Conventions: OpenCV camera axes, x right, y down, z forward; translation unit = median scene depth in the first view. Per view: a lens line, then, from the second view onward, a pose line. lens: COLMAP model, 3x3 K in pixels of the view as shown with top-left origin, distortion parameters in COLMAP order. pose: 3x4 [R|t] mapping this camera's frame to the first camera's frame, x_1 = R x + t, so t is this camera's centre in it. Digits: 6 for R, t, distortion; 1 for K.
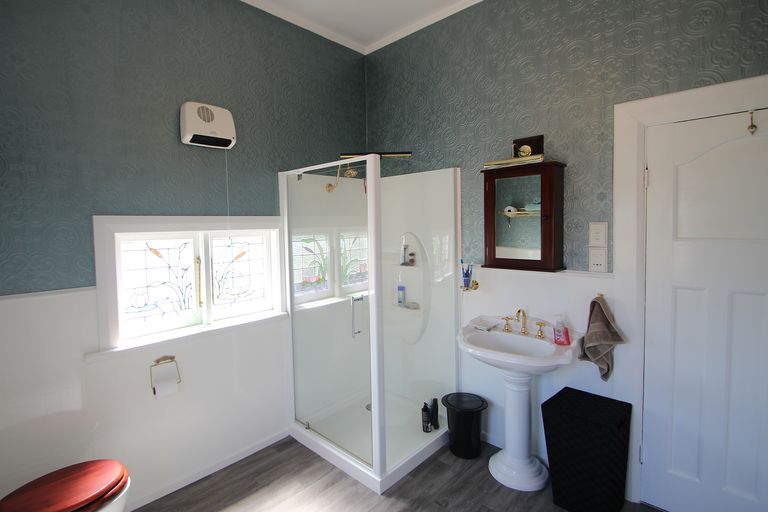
lens RADIAL K [[354.7, 0, 382.7], [0, 354.7, 242.1], [0, 0, 1]] dist [-0.000221, -0.000101]
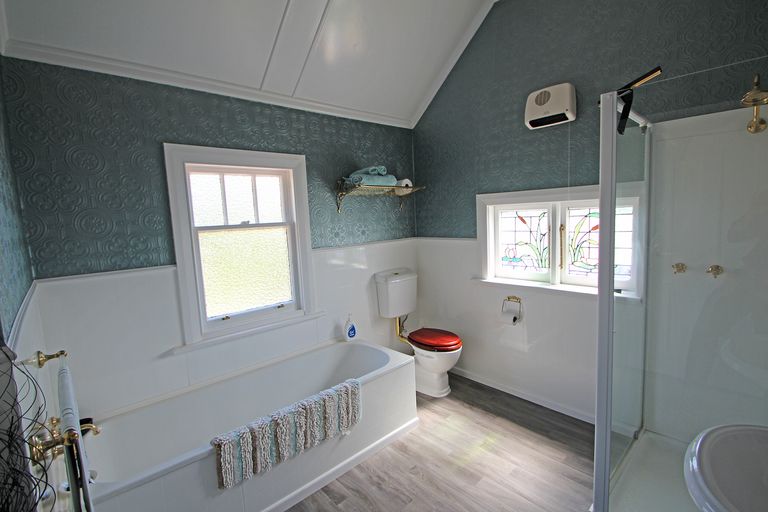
lens RADIAL K [[370.1, 0, 377.2], [0, 370.1, 255.3], [0, 0, 1]] dist [0.000086, -0.000245]
pose [[-0.052378, 0.147674, -0.987648, 0.759313], [0.011005, 0.989031, 0.147297, -0.046907], [0.998567, -0.003154, -0.053428, 0.540299]]
